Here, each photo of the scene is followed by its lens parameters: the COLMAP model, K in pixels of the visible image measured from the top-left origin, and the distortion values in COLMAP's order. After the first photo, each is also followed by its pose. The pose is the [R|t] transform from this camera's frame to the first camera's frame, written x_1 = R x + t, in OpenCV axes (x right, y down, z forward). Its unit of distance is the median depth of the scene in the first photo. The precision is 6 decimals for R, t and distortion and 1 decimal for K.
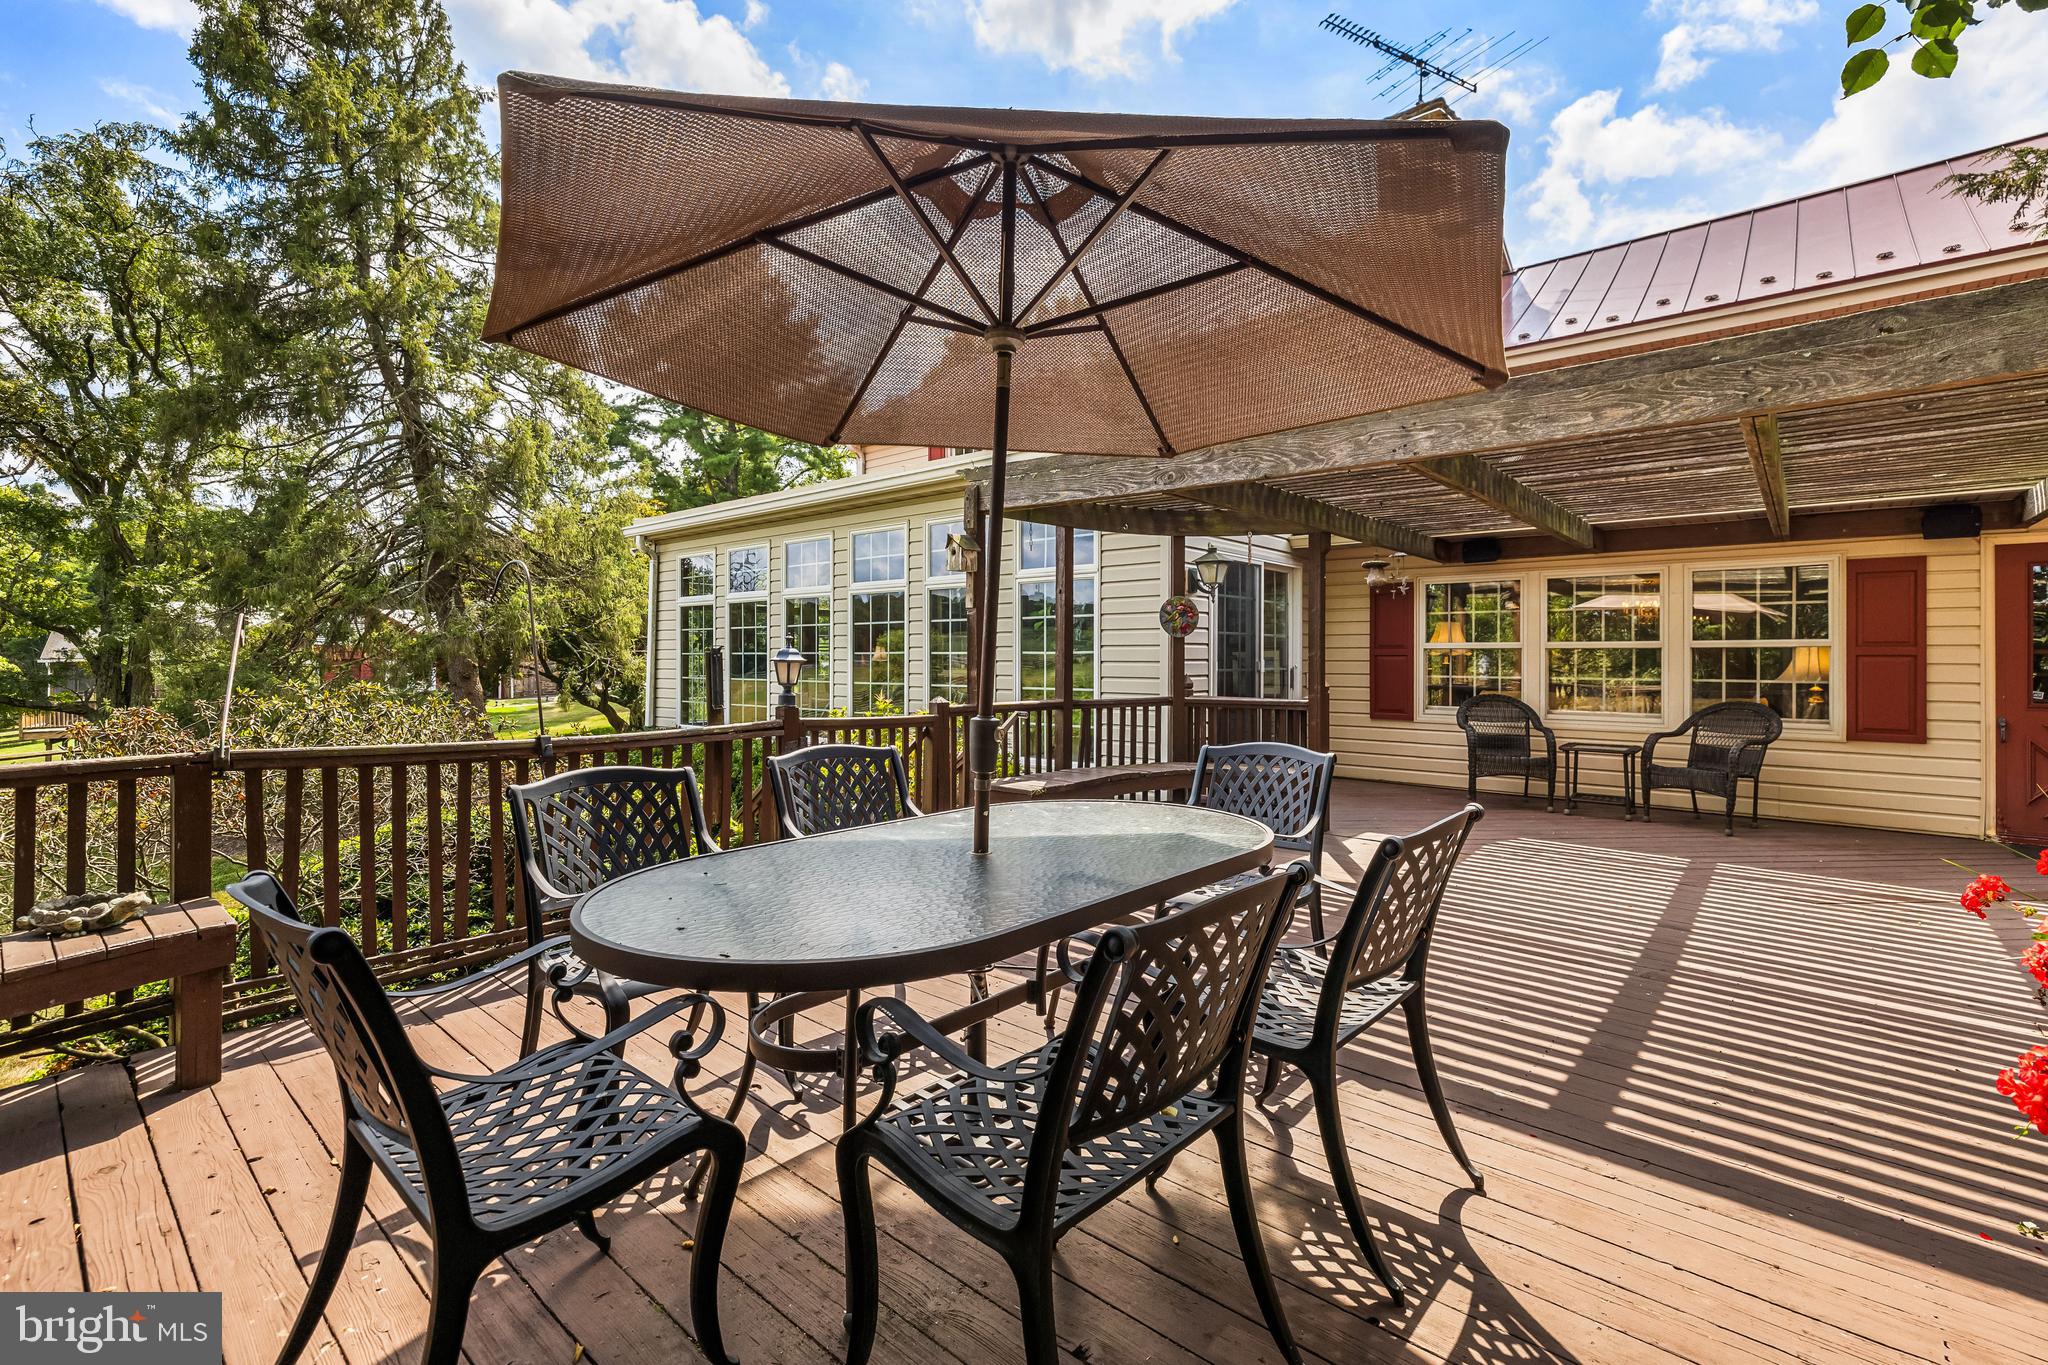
lens RADIAL K [[893.2, 0, 1026.5], [0, 893.2, 657.9], [0, 0, 1]] dist [0.002119, 0.000162]
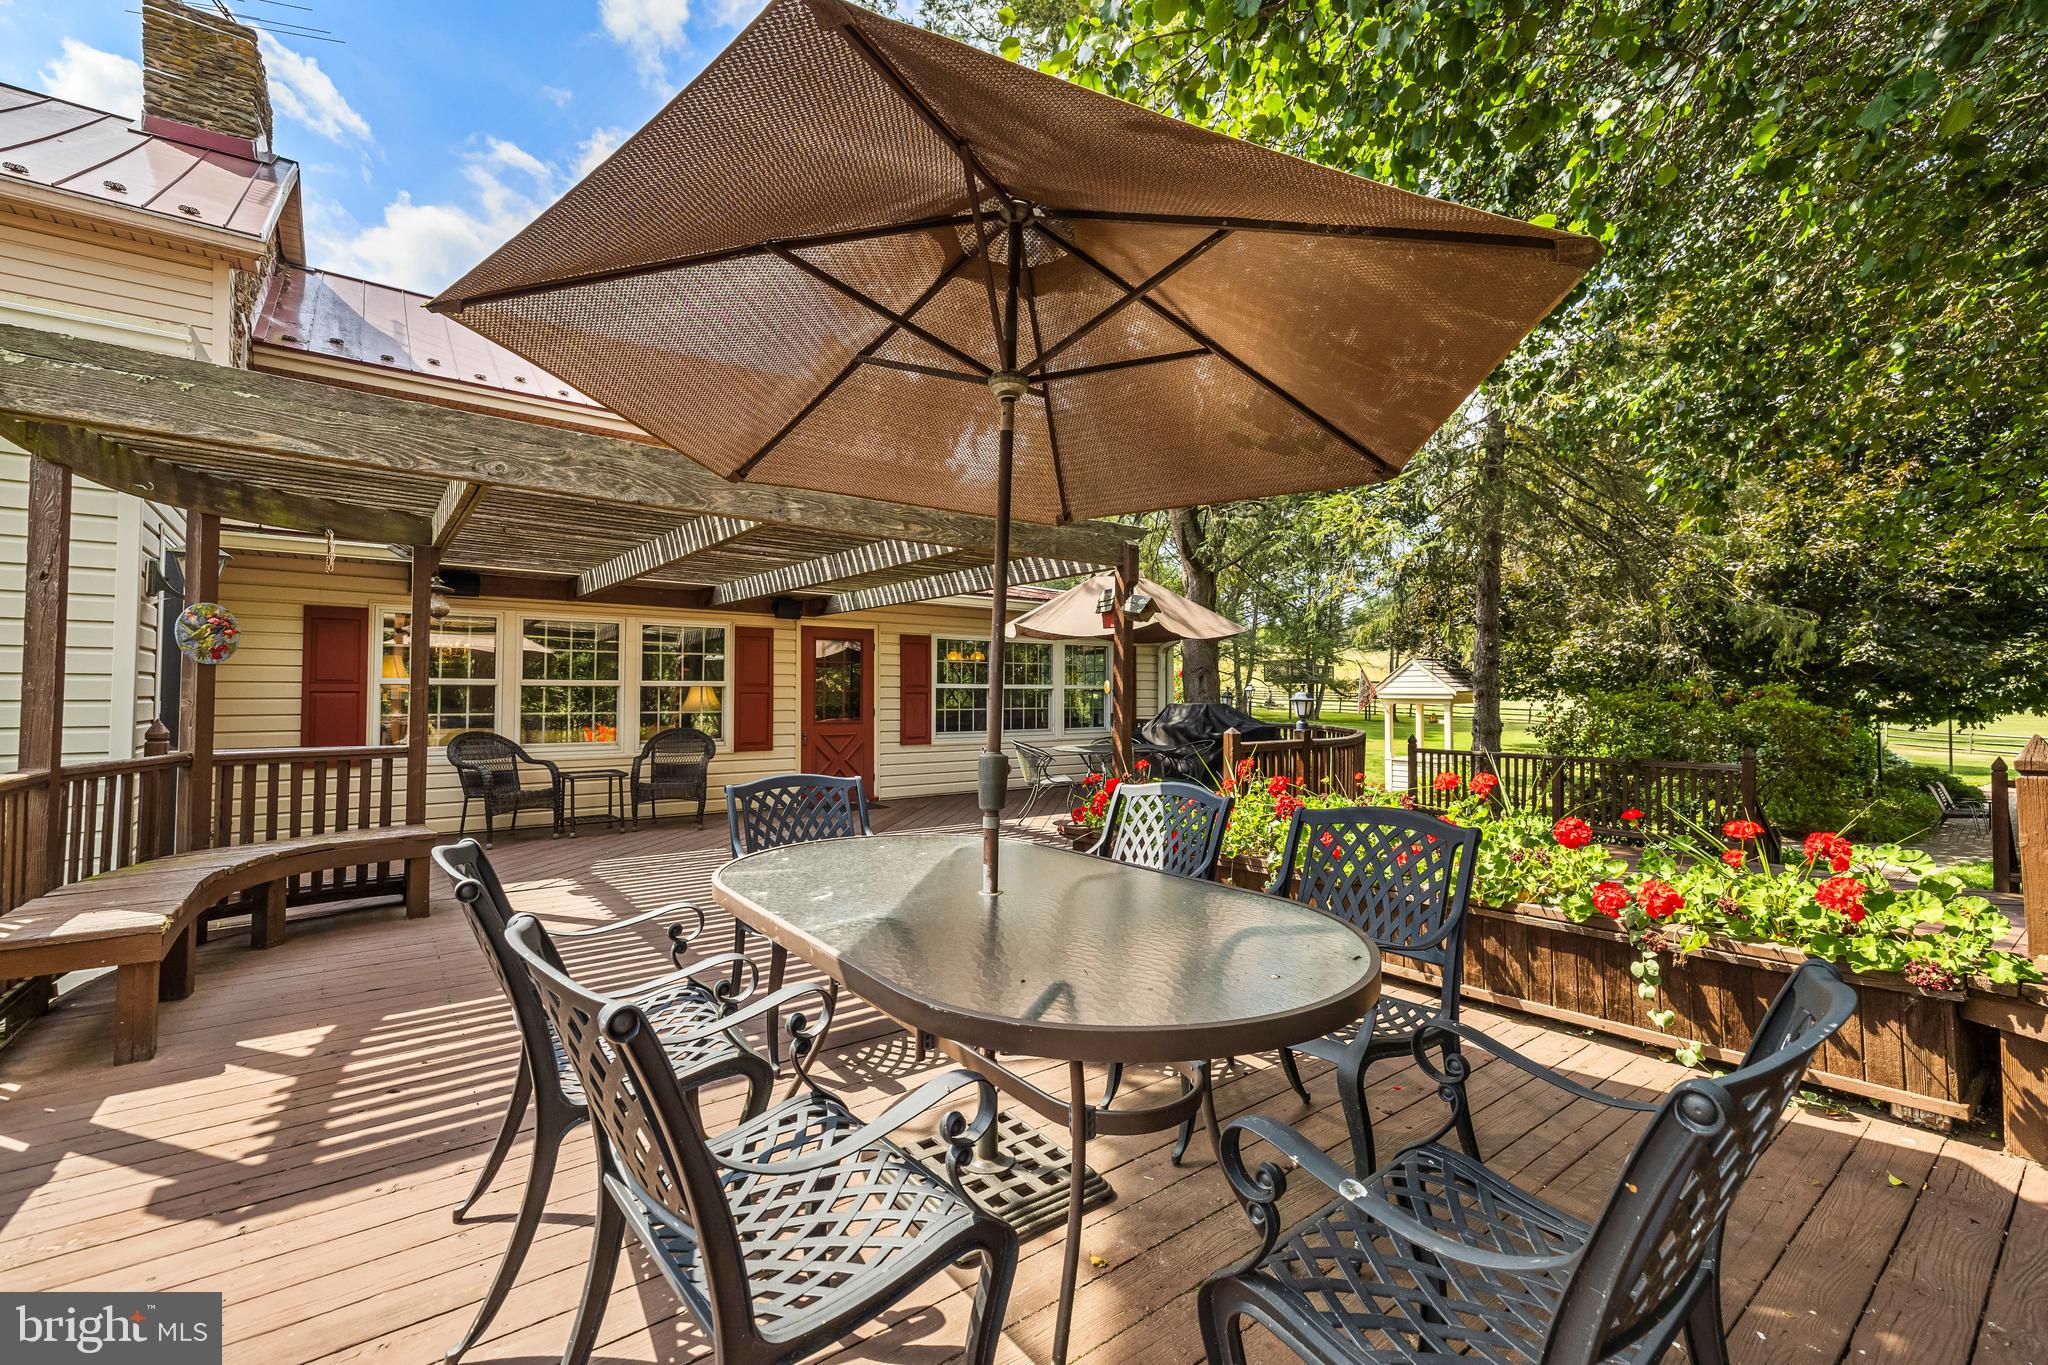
lens RADIAL K [[851.2, 0, 1024.0], [0, 851.2, 682.5], [0, 0, 1]] dist [0.000356, 0.000216]
pose [[0.206896, 0.013054, 0.978276, -0.324099], [-0.000340, 0.999912, -0.013270, -0.001199], [-0.978363, 0.002413, 0.206882, 0.261645]]
